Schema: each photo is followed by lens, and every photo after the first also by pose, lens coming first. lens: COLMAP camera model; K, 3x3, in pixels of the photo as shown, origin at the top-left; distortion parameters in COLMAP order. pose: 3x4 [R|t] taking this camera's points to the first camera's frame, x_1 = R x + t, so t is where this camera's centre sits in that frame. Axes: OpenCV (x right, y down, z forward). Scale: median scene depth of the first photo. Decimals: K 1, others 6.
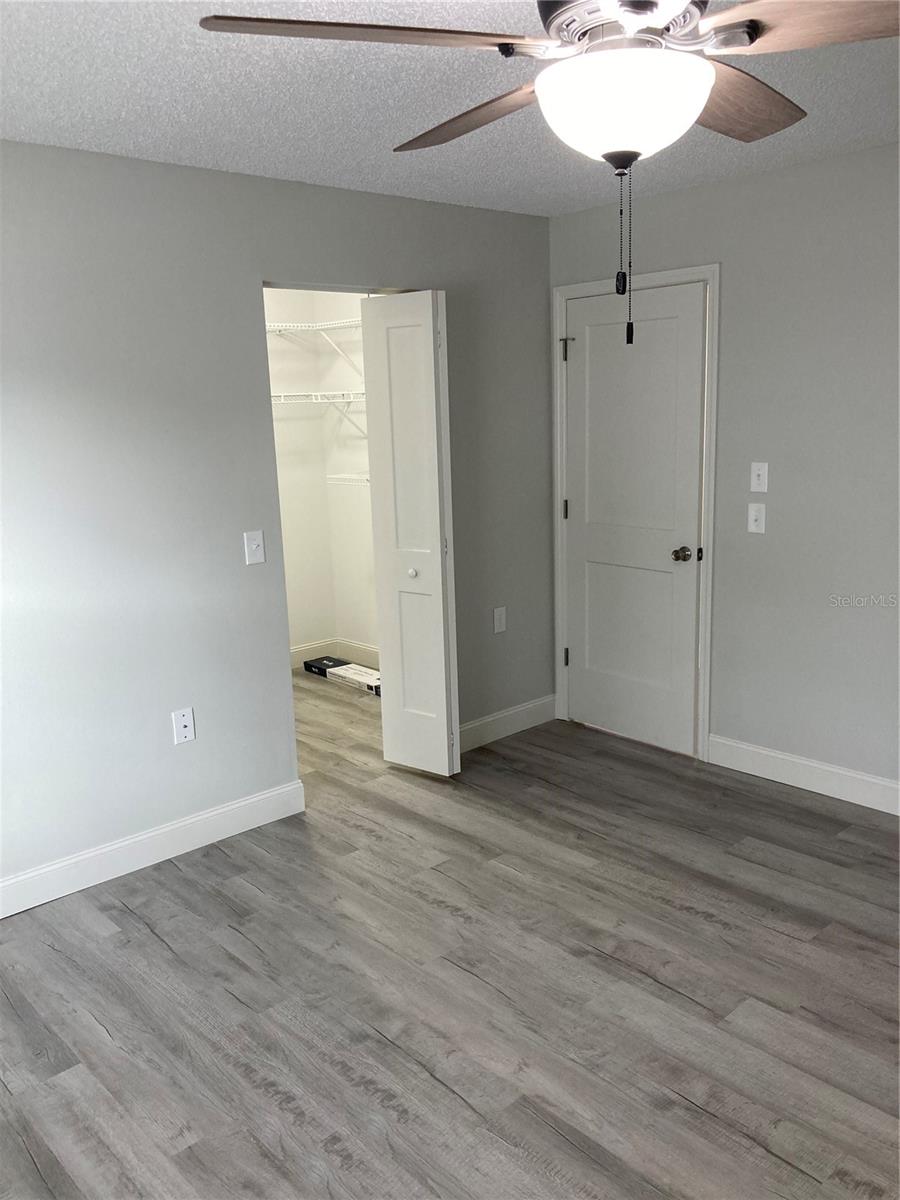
lens RADIAL K [[979.6, 0, 450.0], [0, 979.6, 600.0], [0, 0, 1]] dist [0.040595, -0.000505]
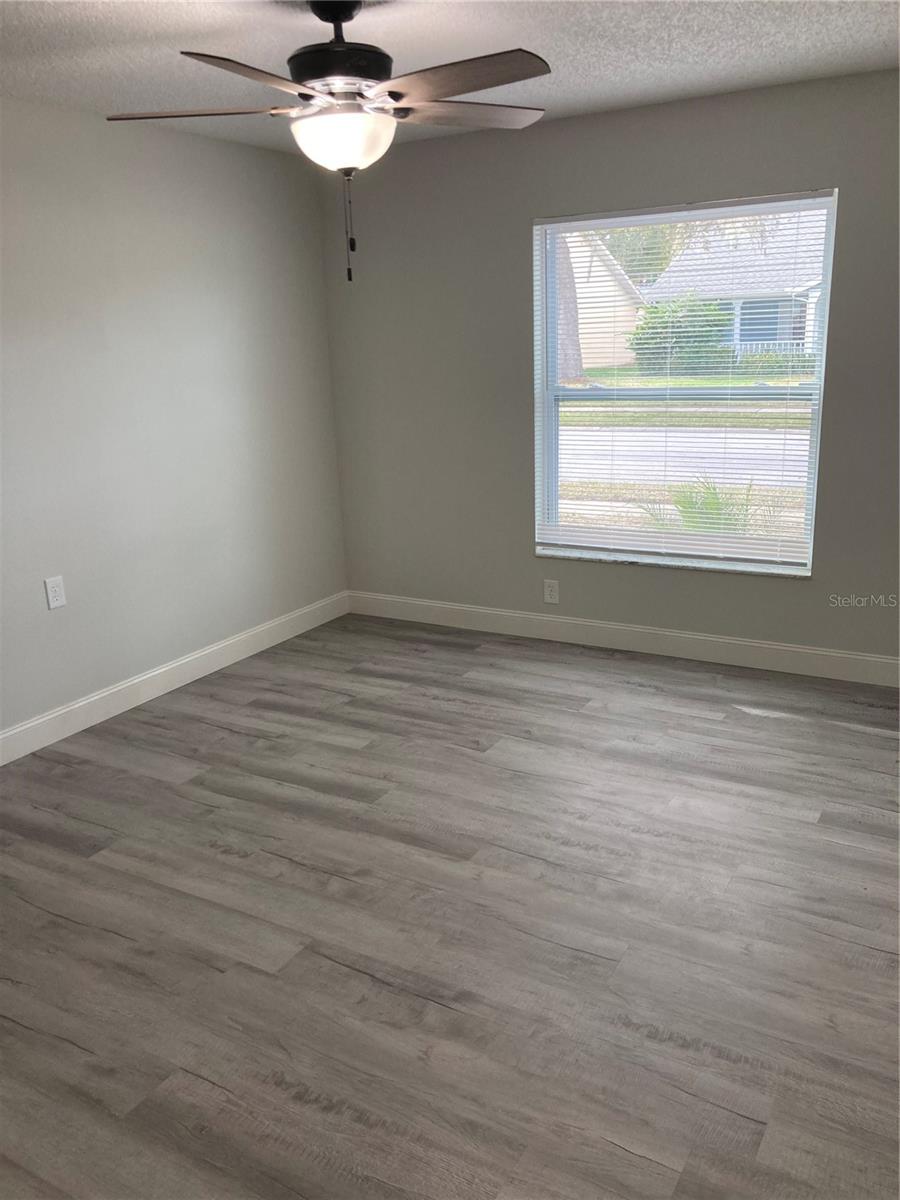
lens RADIAL K [[978.7, 0, 450.0], [0, 978.7, 600.0], [0, 0, 1]] dist [0.034379, -0.011219]
pose [[-0.950393, 0.145538, -0.274904, 0.346714], [0.002942, 0.887955, 0.459922, -0.337235], [0.311039, 0.436298, -0.844334, 1.671723]]
